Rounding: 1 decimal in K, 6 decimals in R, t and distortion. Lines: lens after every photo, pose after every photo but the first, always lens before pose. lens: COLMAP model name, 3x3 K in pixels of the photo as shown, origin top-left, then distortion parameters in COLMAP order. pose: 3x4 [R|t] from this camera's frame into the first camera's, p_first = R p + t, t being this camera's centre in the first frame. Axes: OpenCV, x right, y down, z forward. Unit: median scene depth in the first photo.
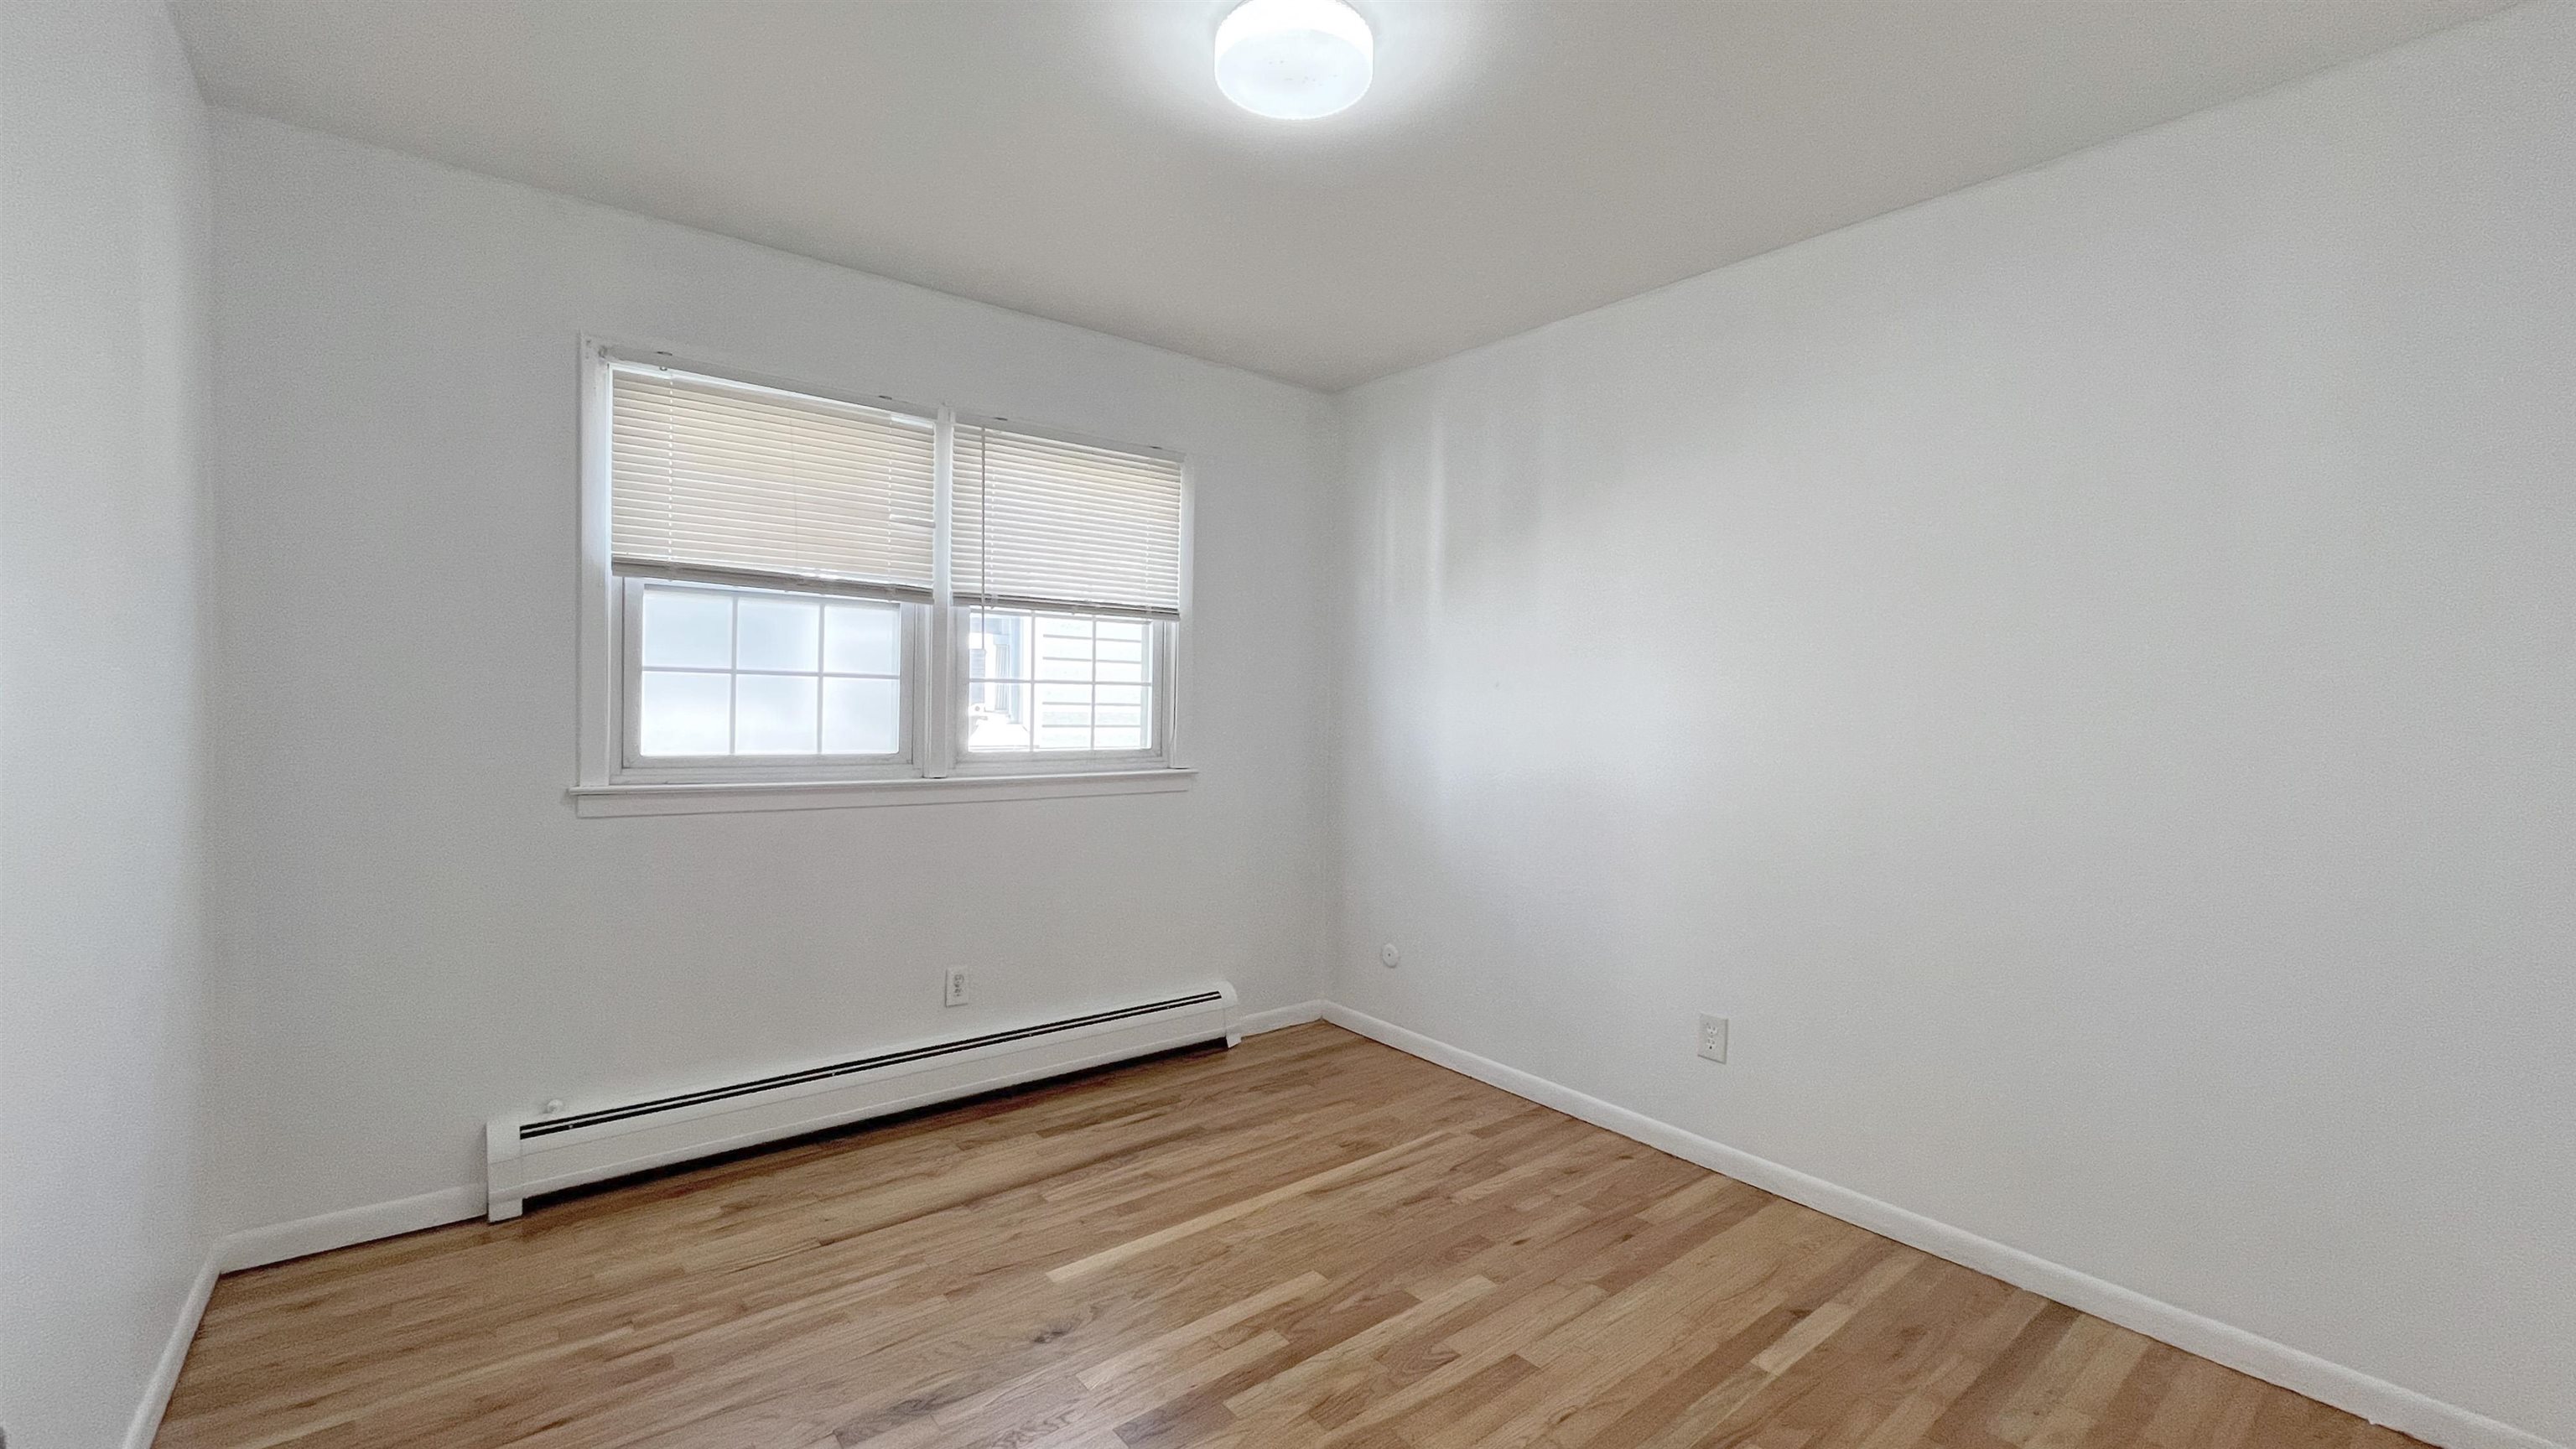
lens RADIAL K [[1044.0, 0, 1258.1], [0, 1044.0, 723.7], [0, 0, 1]] dist [-0.002688, -0.000082]
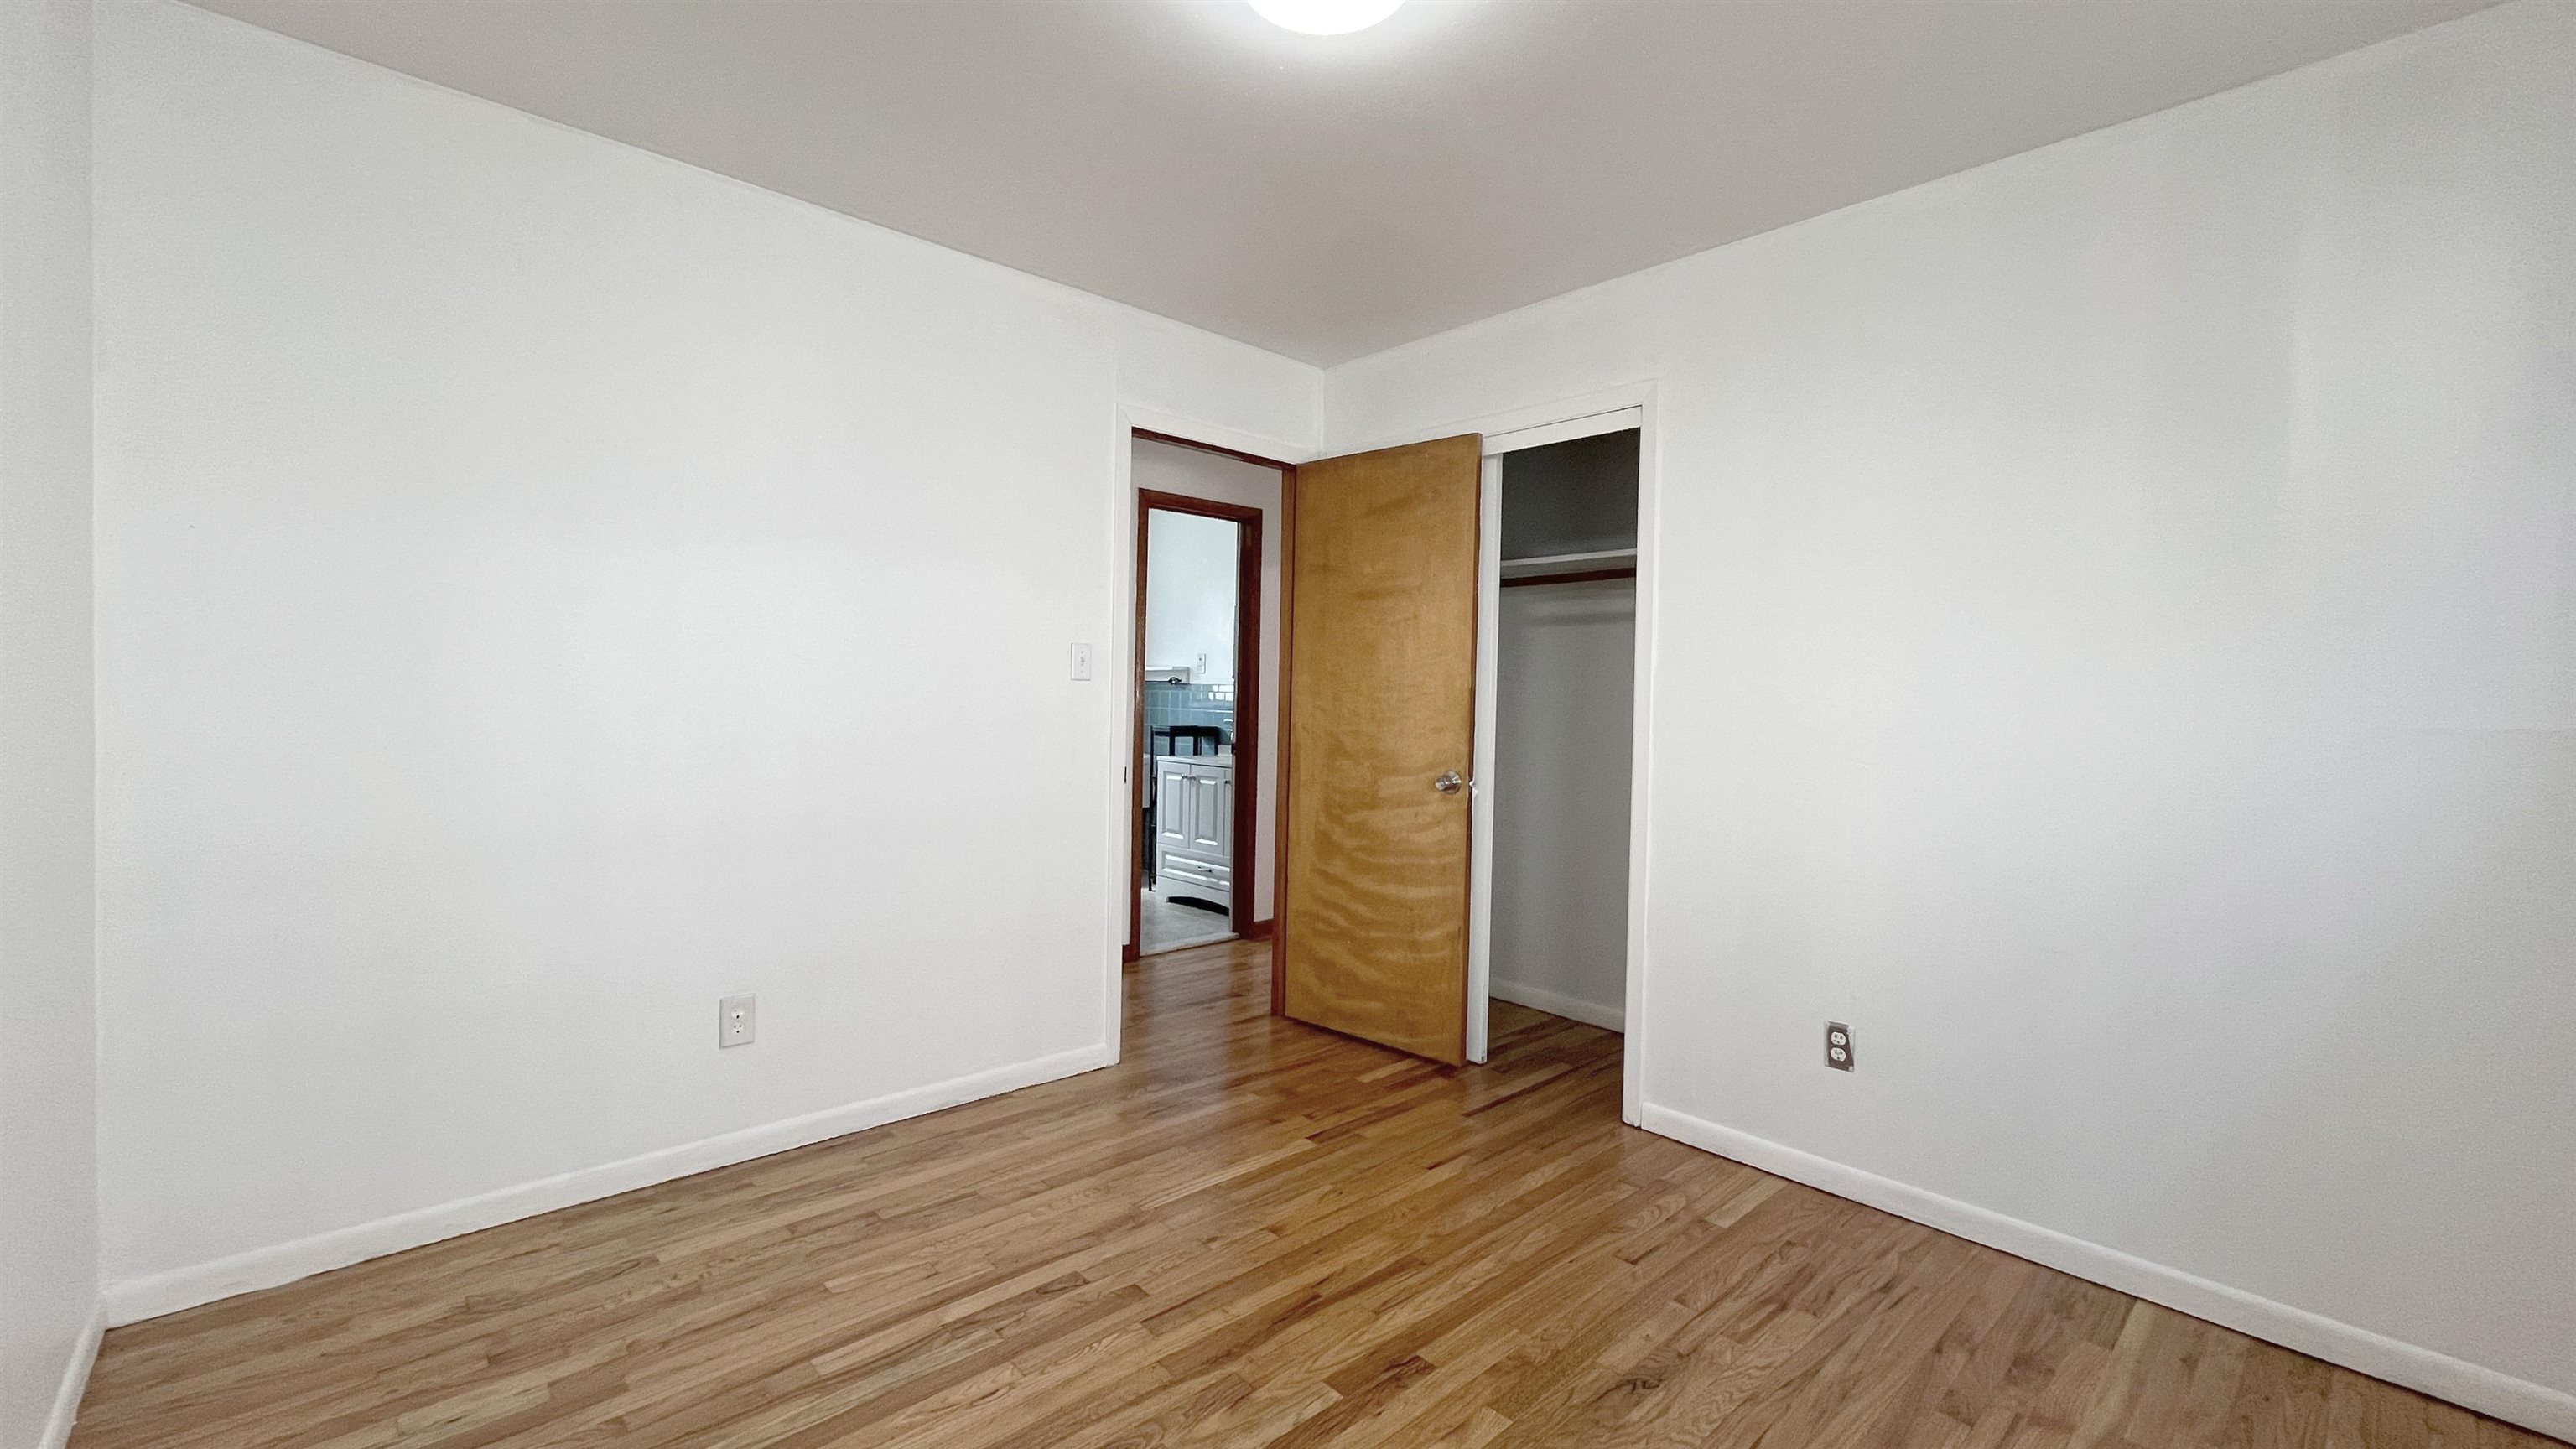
lens RADIAL K [[1044.0, 0, 1290.8], [0, 1044.0, 722.1], [0, 0, 1]] dist [-0.002688, -0.000082]
pose [[-0.995520, -0.031878, -0.089015, 0.079274], [-0.035432, 0.998625, 0.038638, -0.012734], [0.087661, 0.041619, -0.995281, 1.203721]]
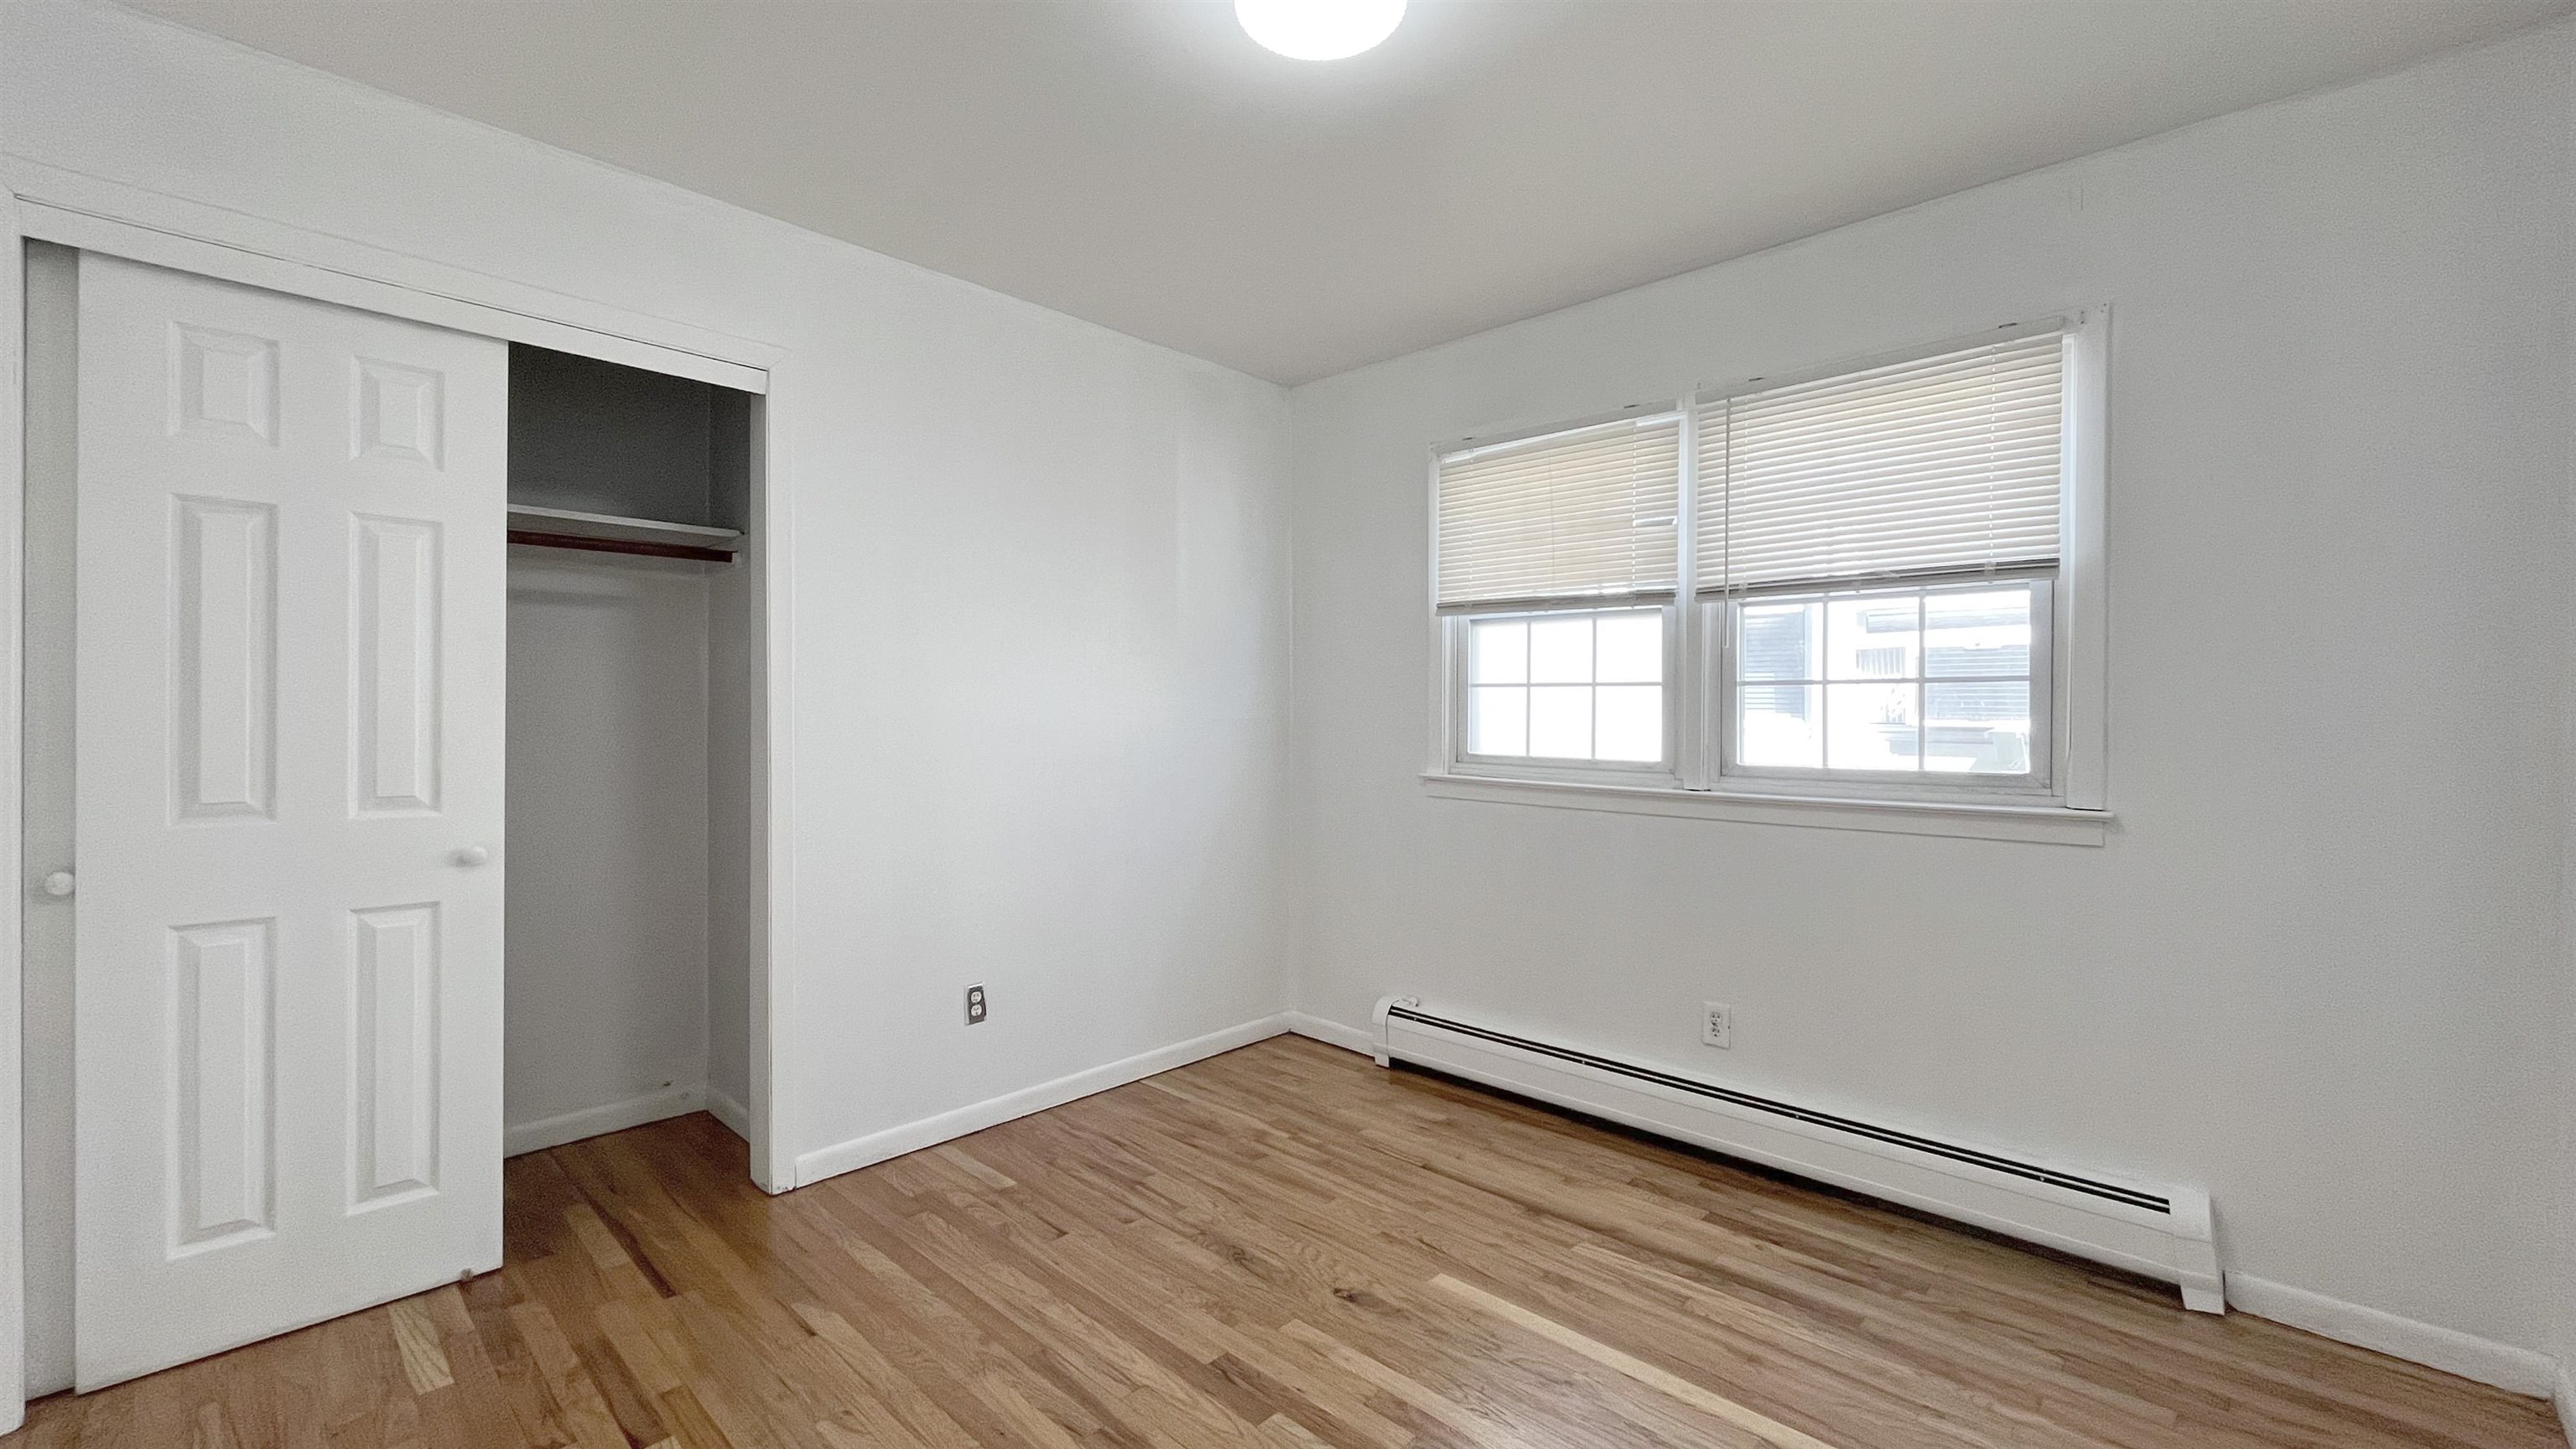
lens RADIAL K [[1044.0, 0, 1272.8], [0, 1044.0, 721.3], [0, 0, 1]] dist [-0.002688, -0.000082]
pose [[0.134717, -0.002200, -0.990882, 0.587175], [-0.016492, 0.999854, -0.004462, 0.000481], [0.990747, 0.016943, 0.134661, 0.526948]]
